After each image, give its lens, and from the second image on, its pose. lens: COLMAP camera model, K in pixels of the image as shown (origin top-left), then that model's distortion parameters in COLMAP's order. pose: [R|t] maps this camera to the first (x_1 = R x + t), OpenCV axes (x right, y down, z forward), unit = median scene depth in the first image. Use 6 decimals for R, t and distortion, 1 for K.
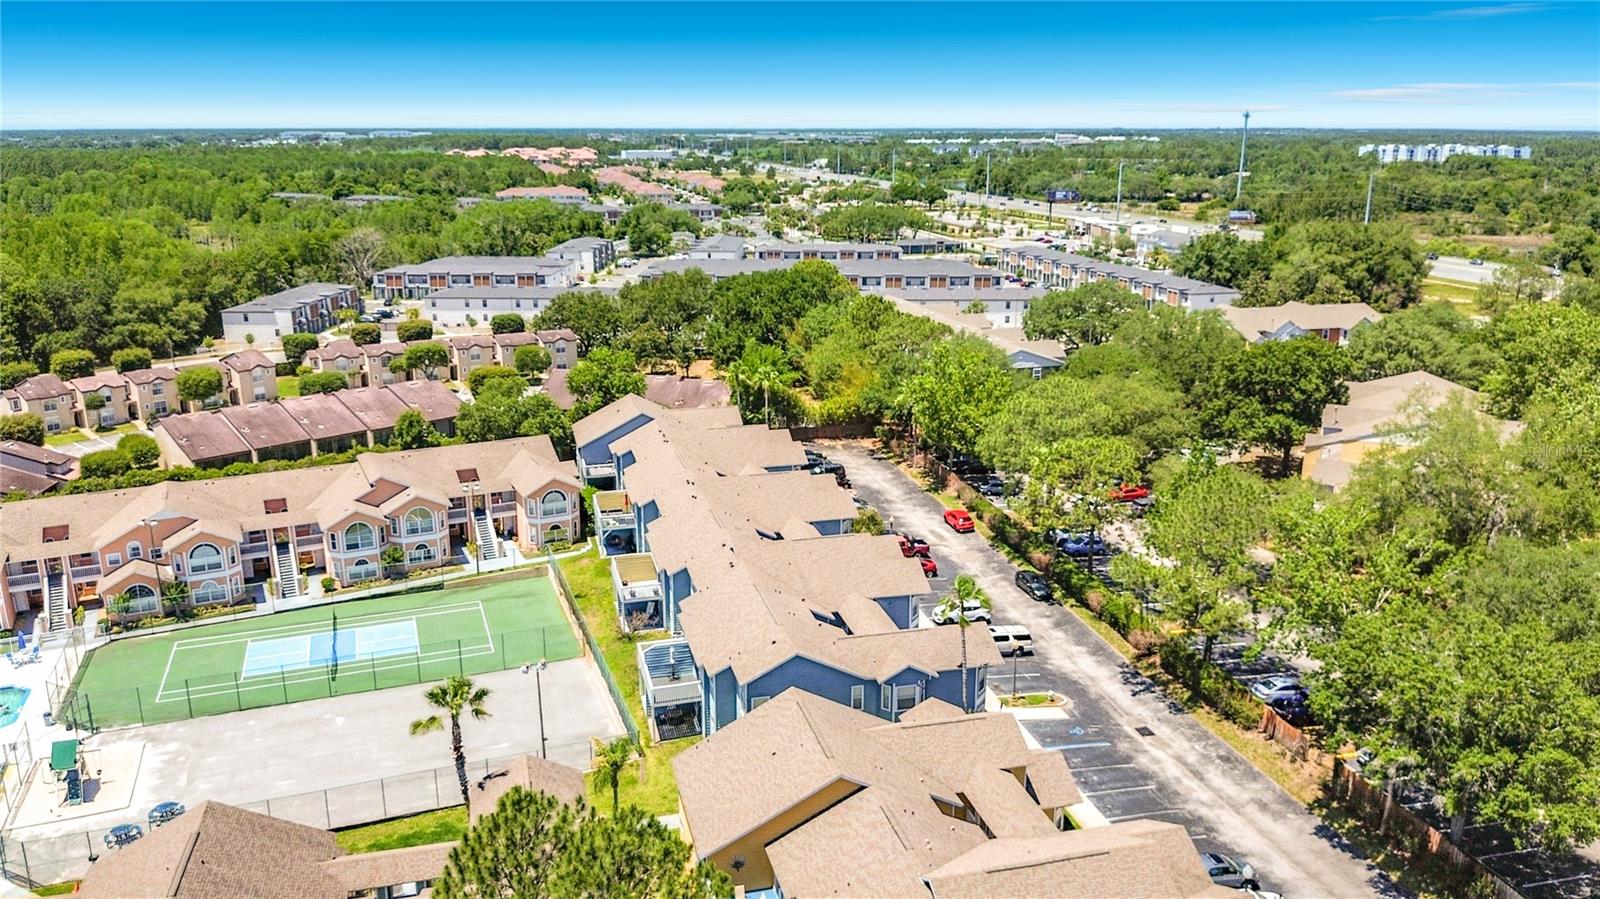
lens RADIAL K [[1198.4, 0, 797.5], [0, 1198.4, 491.9], [0, 0, 1]] dist [0.048312, -0.073428]
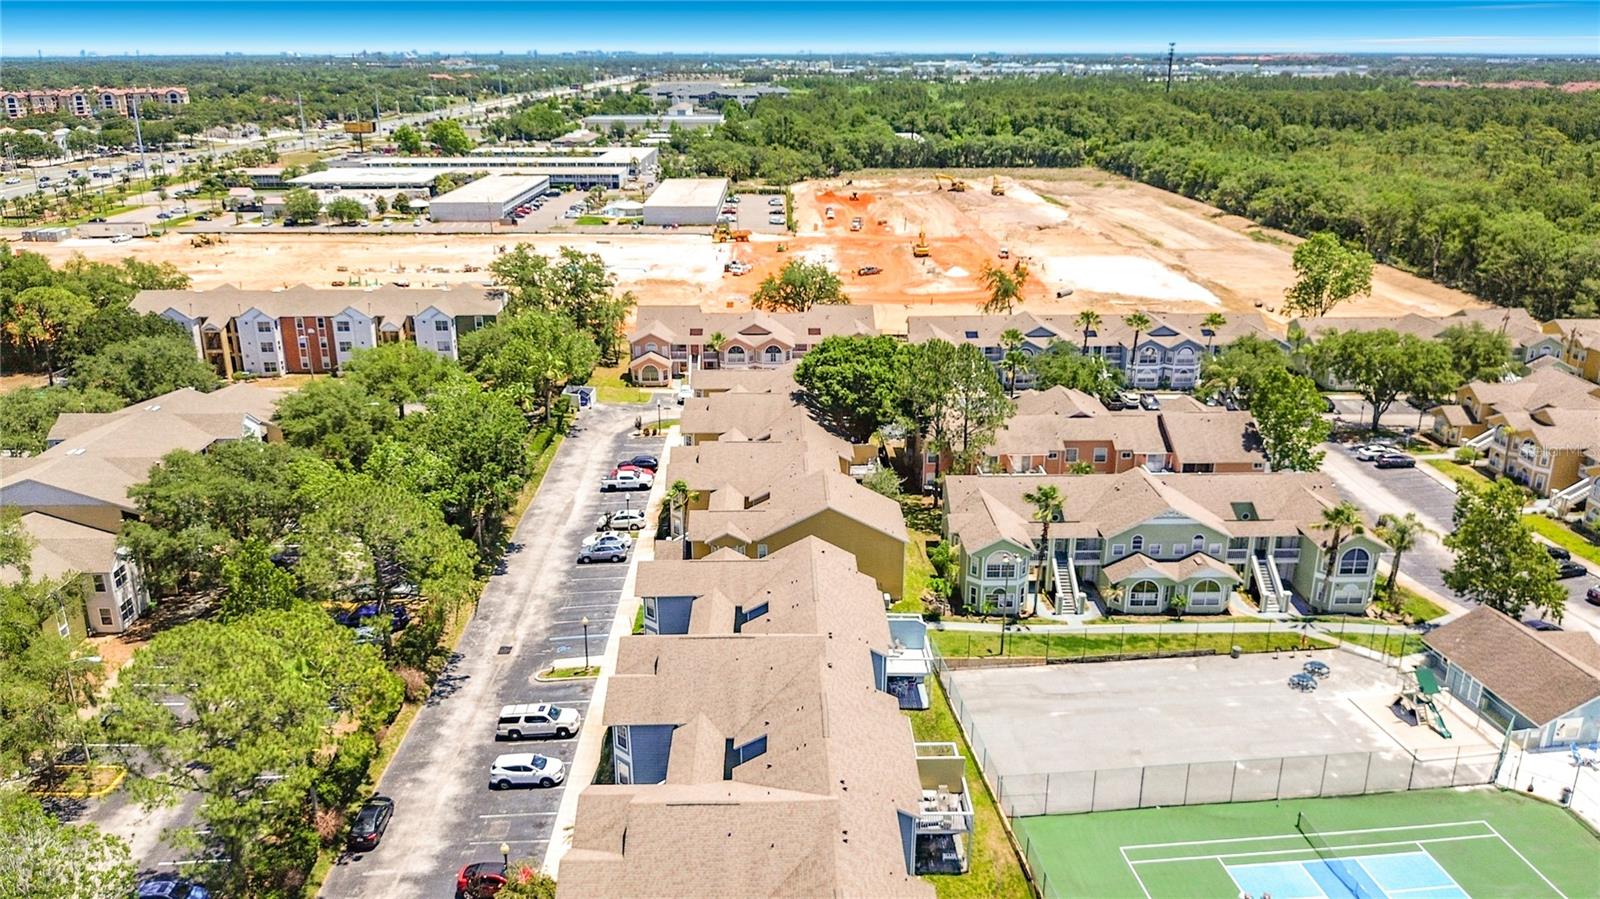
lens RADIAL K [[1173.3, 0, 797.7], [0, 1173.3, 448.5], [0, 0, 1]] dist [0.048255, -0.084225]
pose [[-0.975411, -0.067833, 0.209697, -0.149454], [0.067100, 0.814892, 0.575716, -0.409896], [-0.209933, 0.575630, -0.790302, 1.167784]]
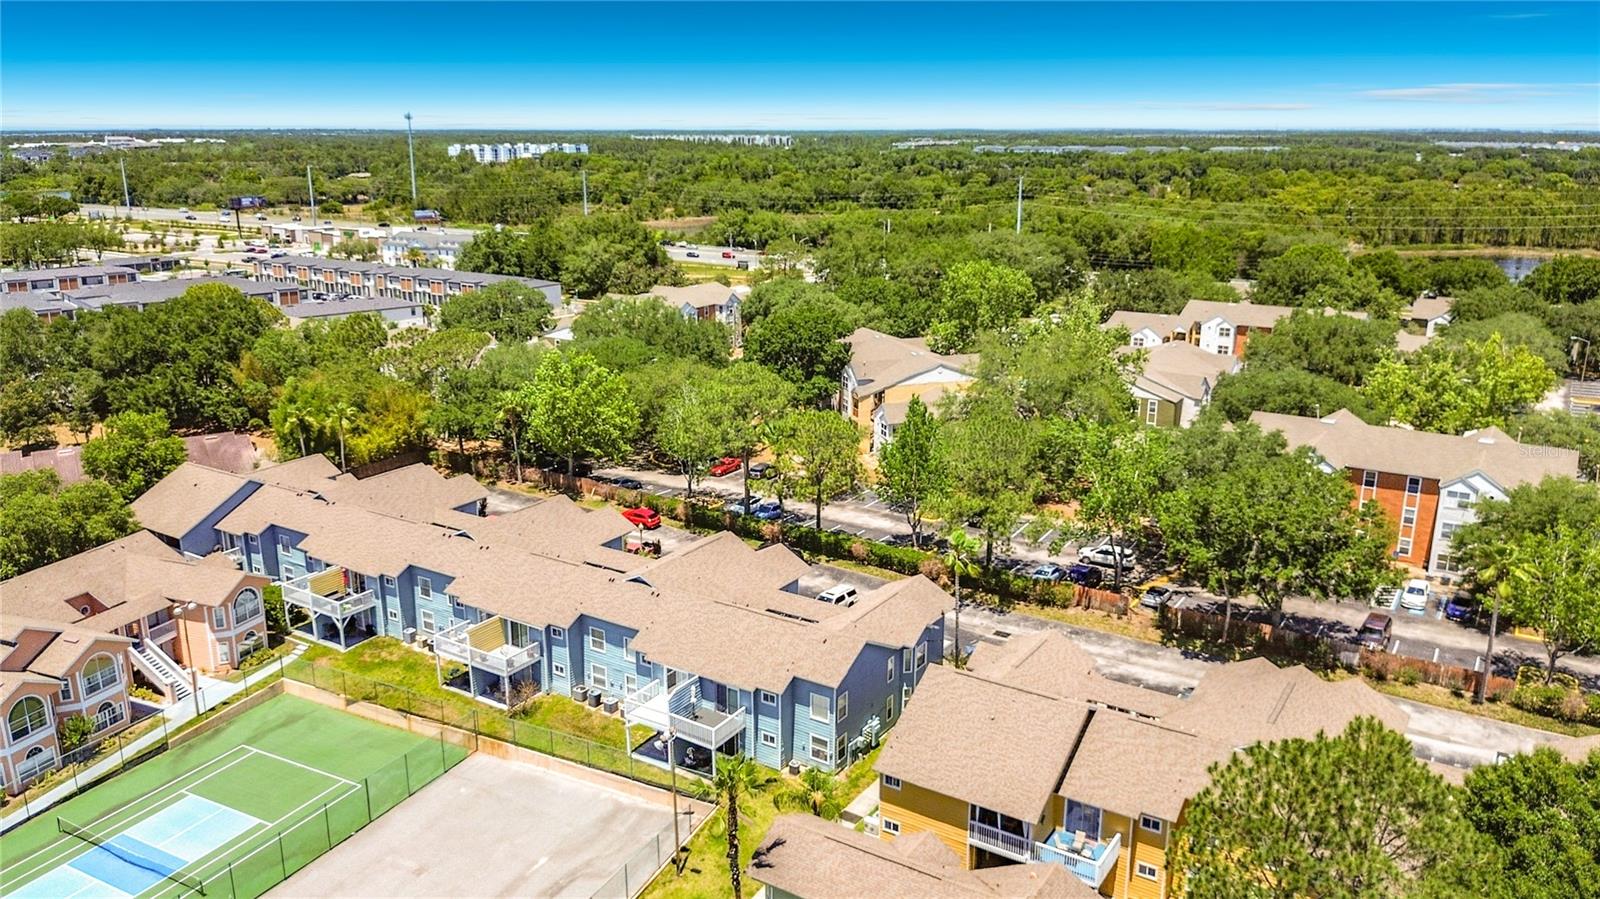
lens RADIAL K [[1191.2, 0, 800.0], [0, 1191.2, 449.5], [0, 0, 1]] dist [0.050117, -0.094300]
pose [[0.731707, -0.178692, 0.657780, -0.408916], [0.199366, 0.978929, 0.044163, -0.049872], [-0.651811, 0.098825, 0.751915, 0.146233]]
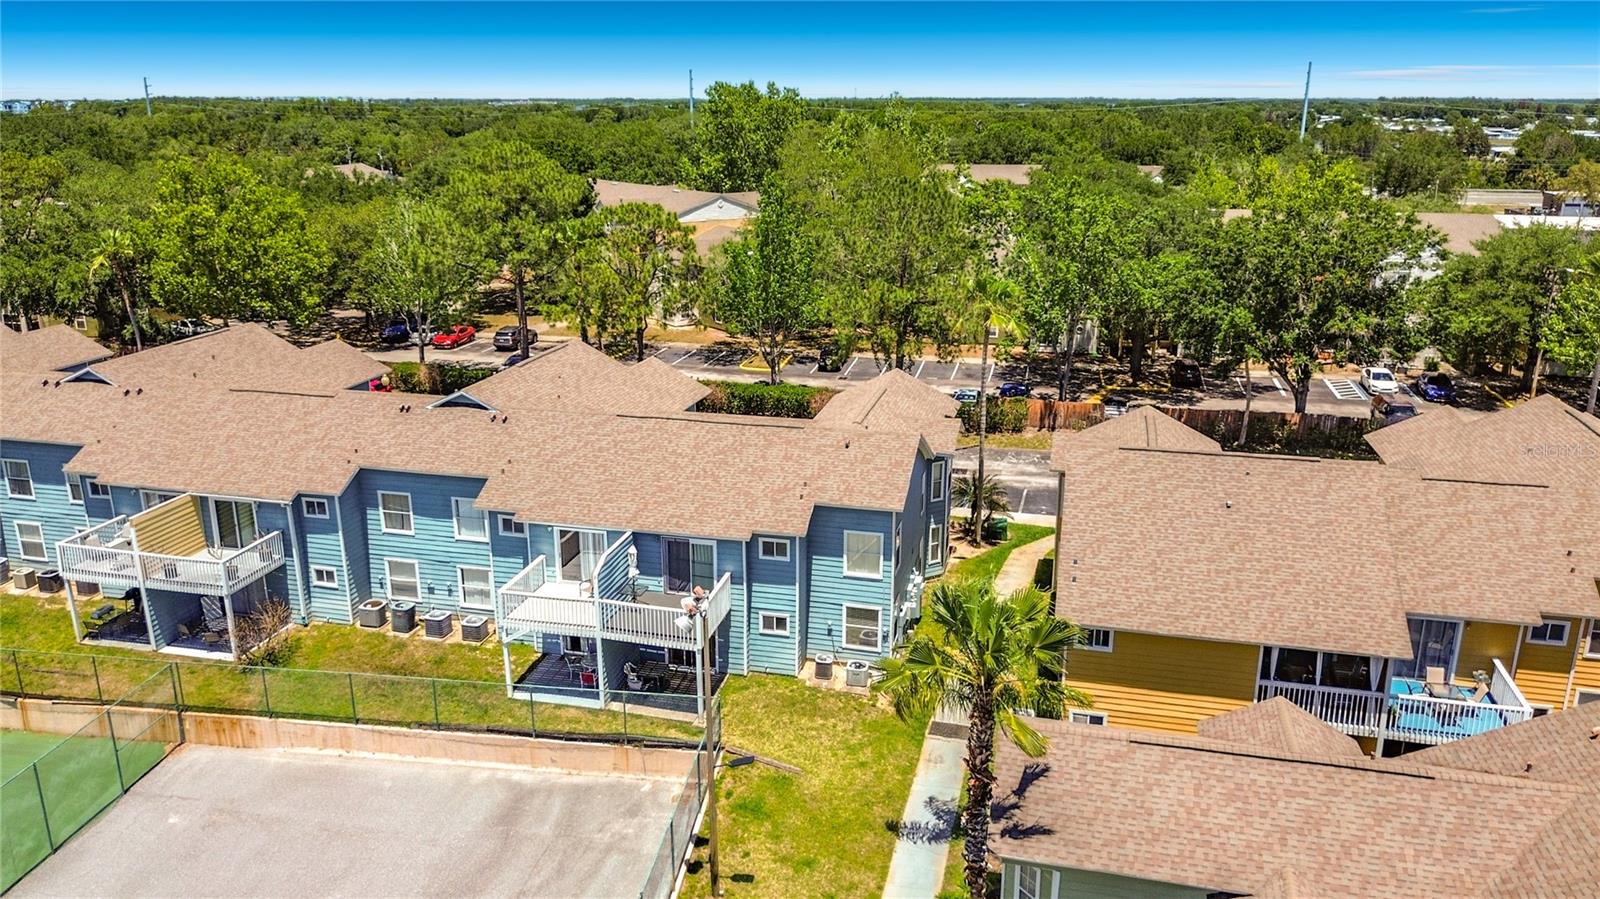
lens RADIAL K [[1173.3, 0, 797.7], [0, 1173.3, 448.5], [0, 0, 1]] dist [0.048255, -0.084225]
pose [[0.466767, -0.248223, 0.848831, -0.316183], [0.260322, 0.955843, 0.136367, 0.026511], [-0.845199, 0.157318, 0.510774, 0.444774]]
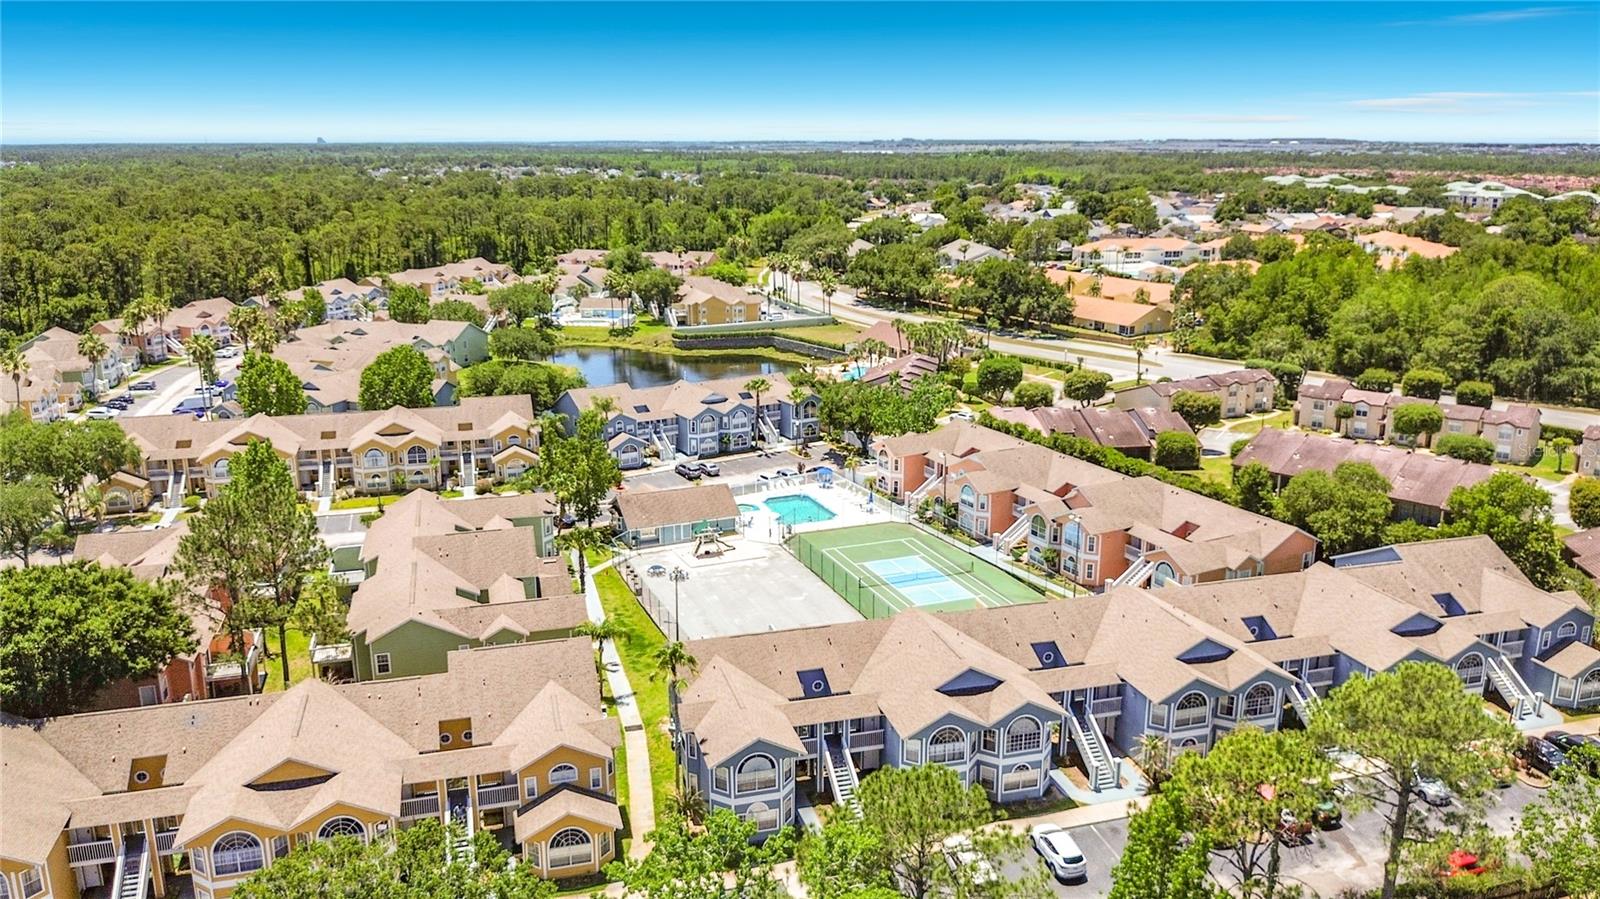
lens RADIAL K [[1176.7, 0, 792.1], [0, 1176.7, 454.2], [0, 0, 1]] dist [0.046640, -0.108917]
pose [[0.026015, 0.259123, -0.965494, 0.624606], [-0.291821, 0.925721, 0.240585, -0.204189], [0.956119, 0.275493, 0.099700, 0.562798]]
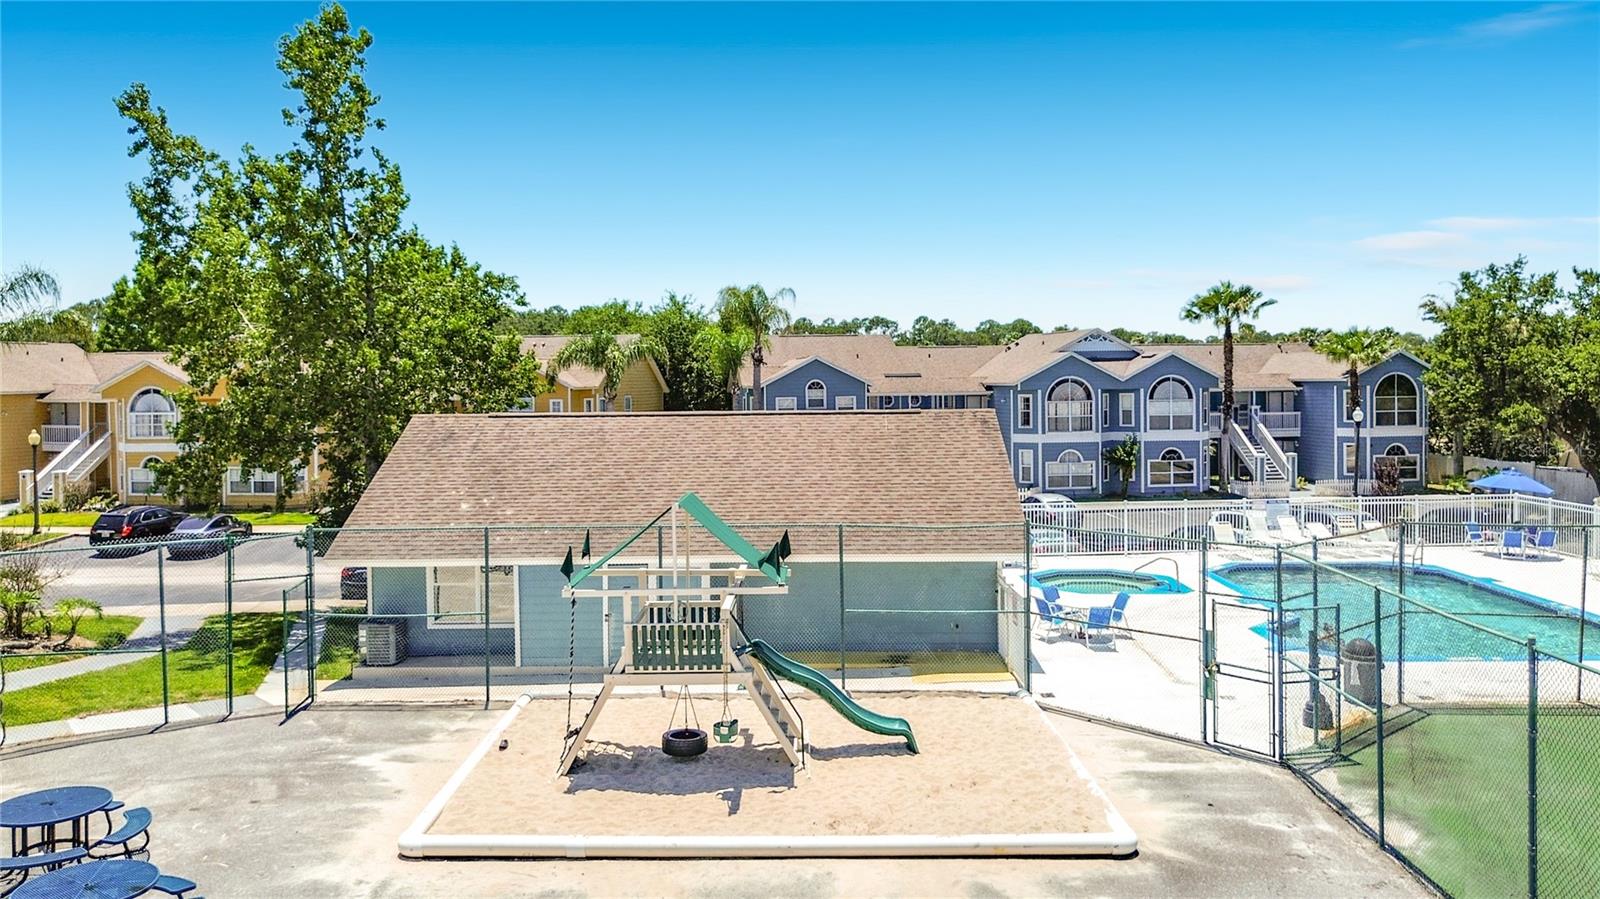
lens RADIAL K [[1180.6, 0, 801.3], [0, 1180.6, 376.3], [0, 0, 1]] dist [0.055846, -0.079204]
pose [[-0.374052, 0.007159, -0.927380, -0.249768], [-0.262098, 0.958389, 0.113114, 0.092787], [0.889601, 0.285375, -0.356611, 0.669094]]
